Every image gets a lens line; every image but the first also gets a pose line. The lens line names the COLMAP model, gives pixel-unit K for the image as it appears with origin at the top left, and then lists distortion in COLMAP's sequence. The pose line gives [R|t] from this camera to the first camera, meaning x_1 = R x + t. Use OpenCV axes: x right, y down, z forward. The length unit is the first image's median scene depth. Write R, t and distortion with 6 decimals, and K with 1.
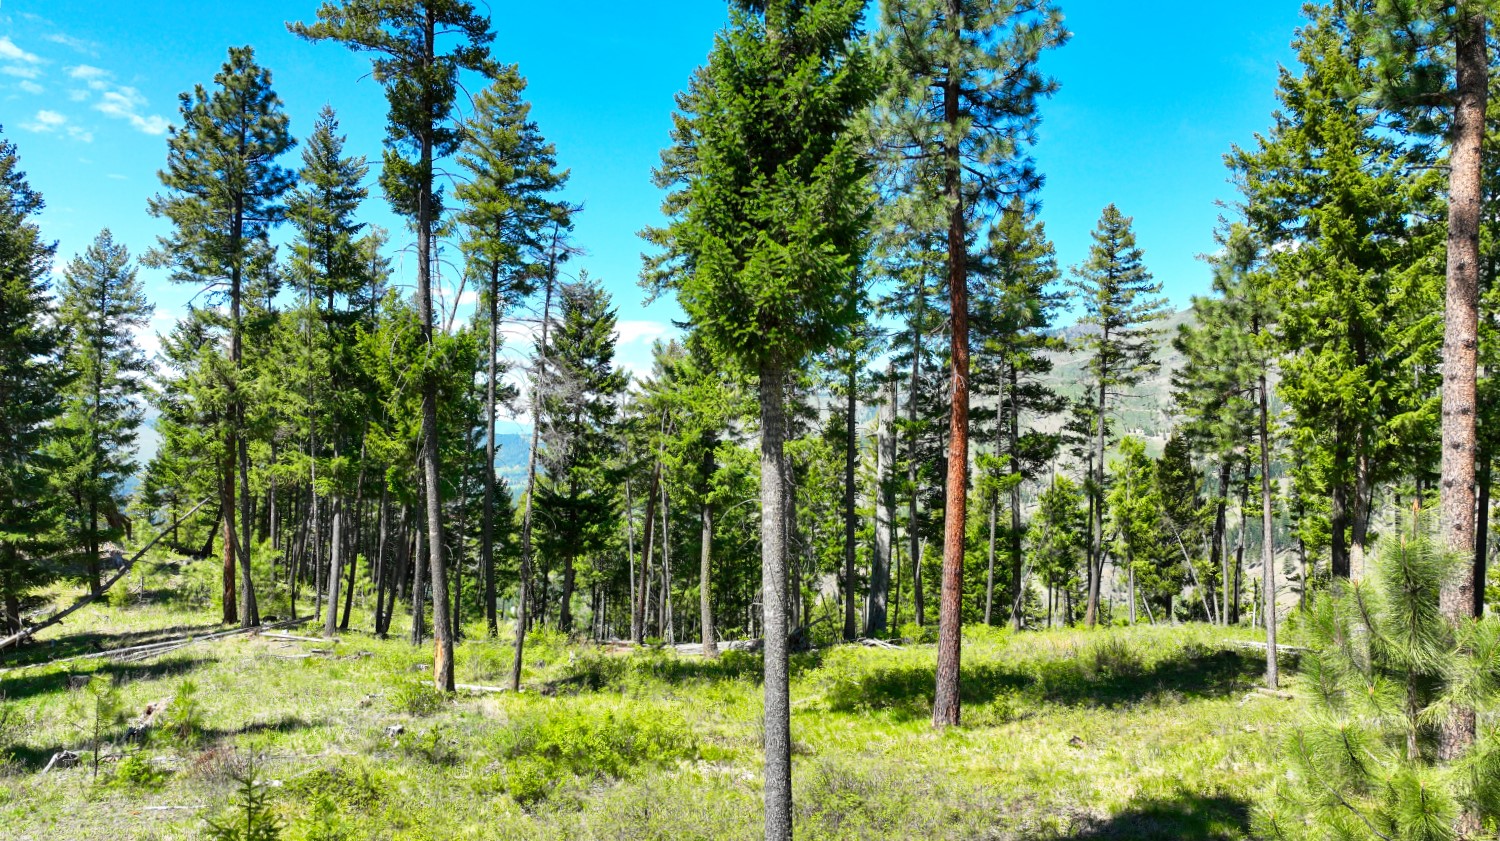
lens RADIAL K [[1074.3, 0, 753.1], [0, 1074.3, 436.3], [0, 0, 1]] dist [-0.000551, 0.014863]
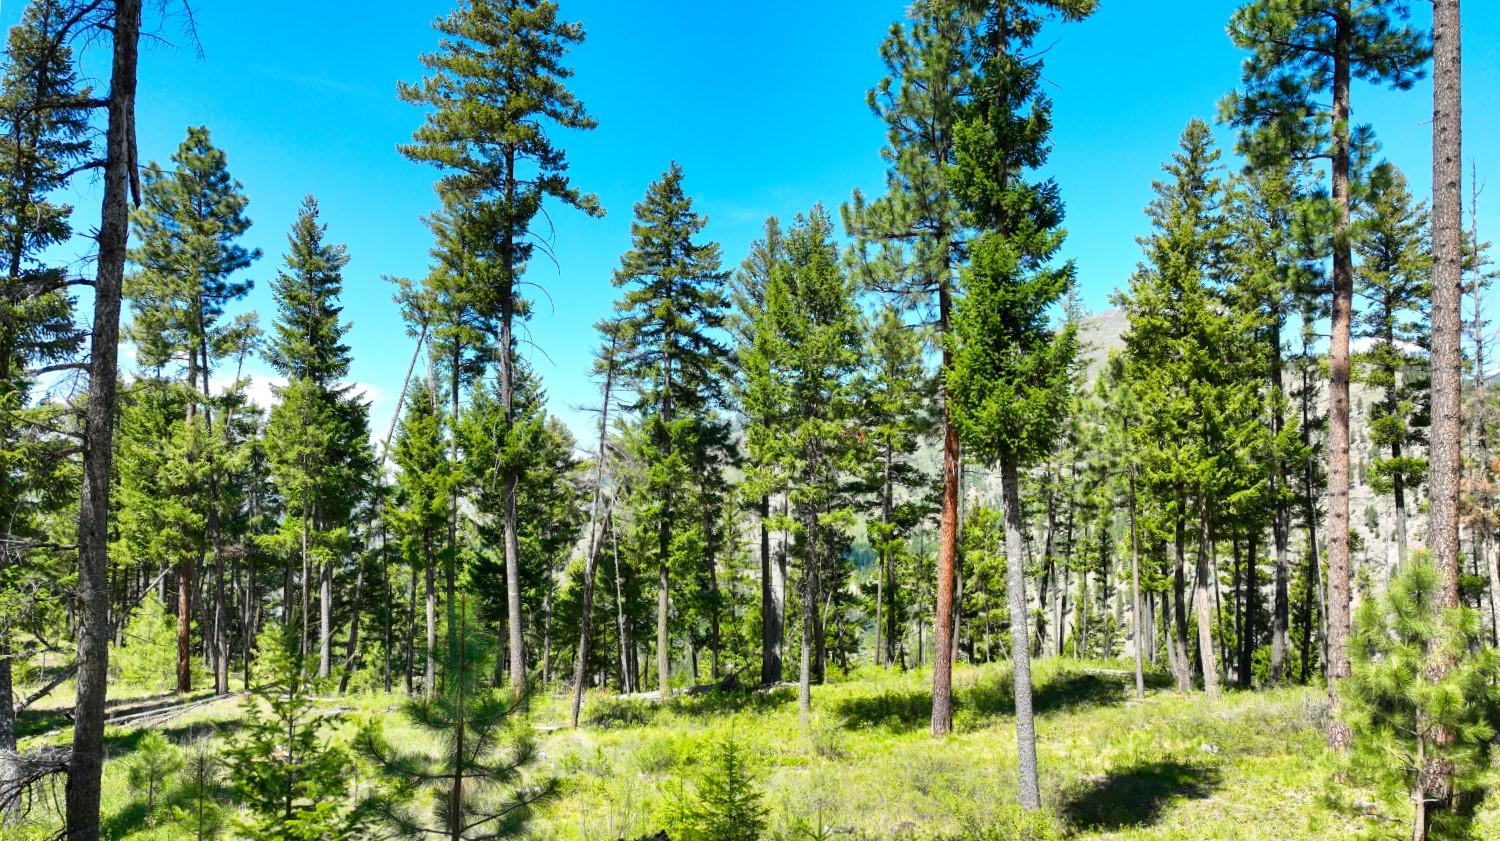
lens RADIAL K [[1075.9, 0, 752.6], [0, 1075.9, 501.0], [0, 0, 1]] dist [-0.004934, 0.020086]
pose [[0.969825, 0.000414, 0.243803, -0.233087], [0.000453, 0.999994, -0.003499, -0.003044], [-0.243803, 0.003504, 0.969818, -0.129503]]
